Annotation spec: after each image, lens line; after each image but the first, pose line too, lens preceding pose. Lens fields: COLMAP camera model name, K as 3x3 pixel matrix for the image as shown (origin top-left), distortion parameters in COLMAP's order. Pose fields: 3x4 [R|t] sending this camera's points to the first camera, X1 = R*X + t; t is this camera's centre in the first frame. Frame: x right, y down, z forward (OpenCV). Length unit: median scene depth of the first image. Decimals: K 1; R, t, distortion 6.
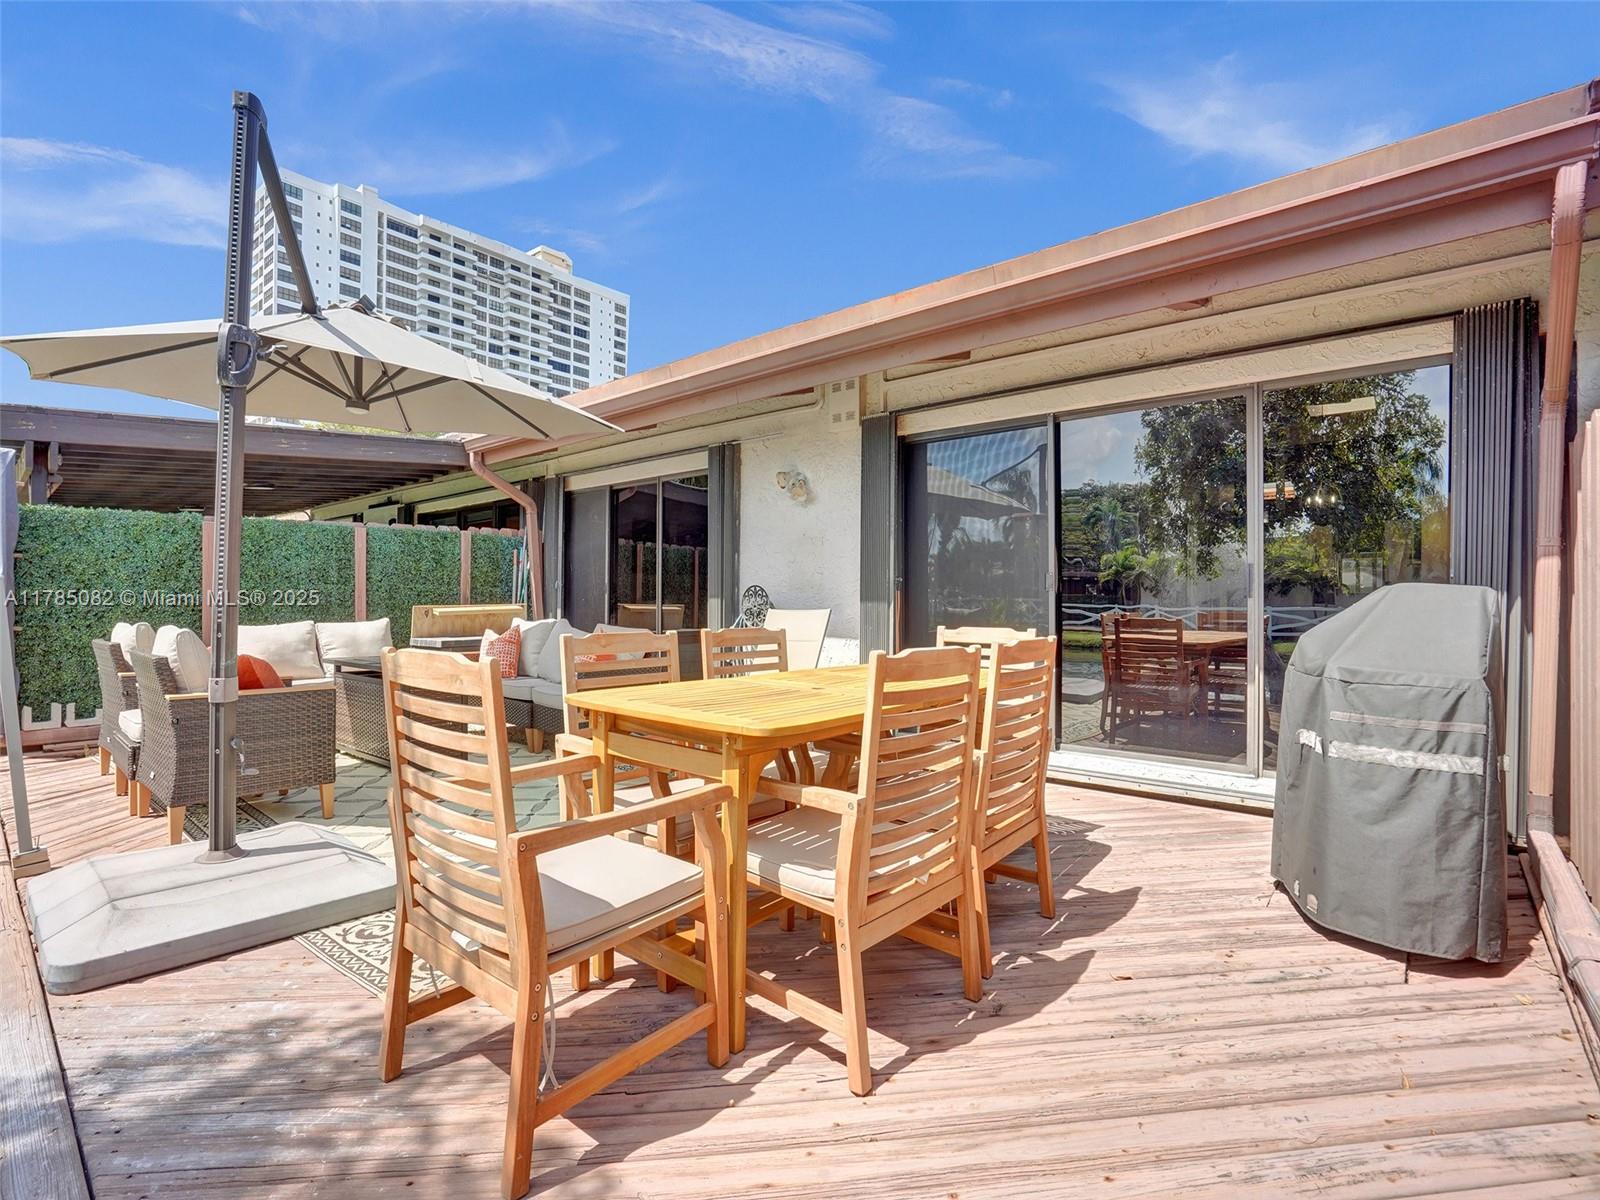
lens RADIAL K [[743.1, 0, 798.7], [0, 743.1, 602.8], [0, 0, 1]] dist [-0.043171, 0.014058]
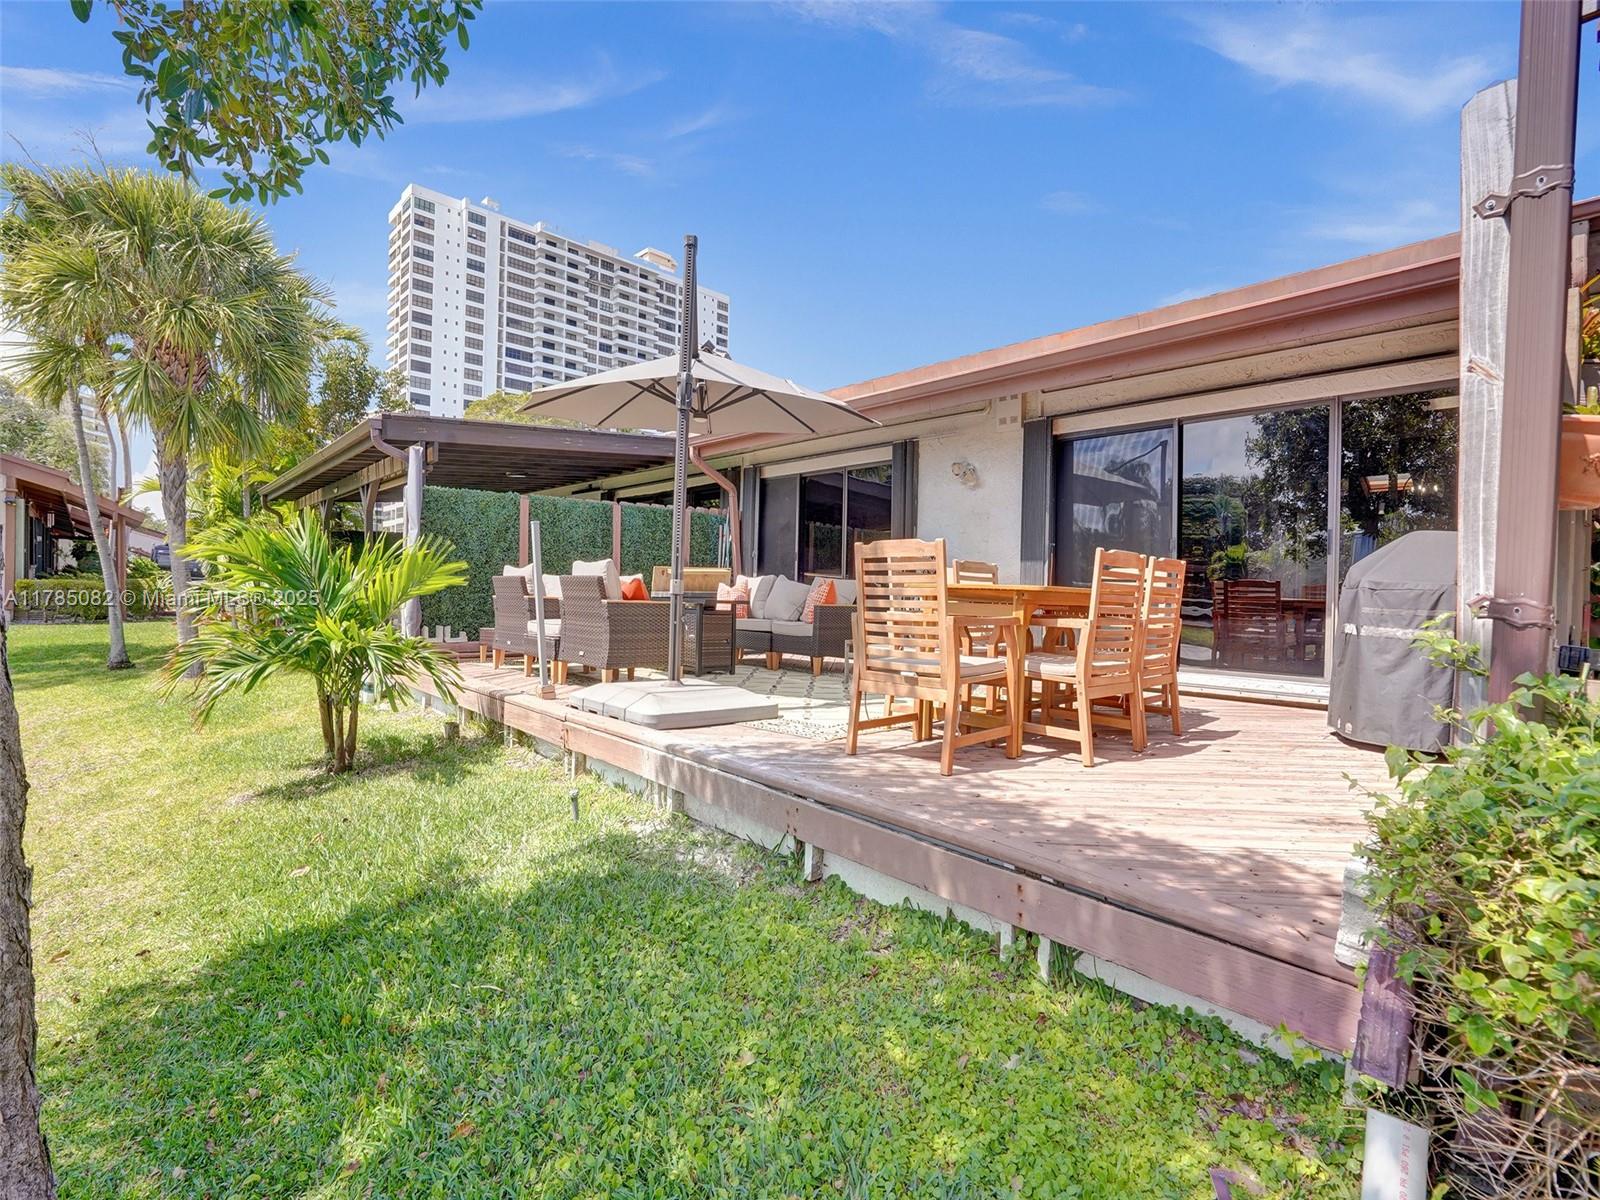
lens RADIAL K [[743.1, 0, 798.4], [0, 743.1, 603.4], [0, 0, 1]] dist [-0.043171, 0.014058]
pose [[0.992698, 0.019360, -0.119063, -0.102205], [-0.018200, 0.999776, 0.010817, 0.045058], [0.119245, -0.008571, 0.992828, -0.238260]]
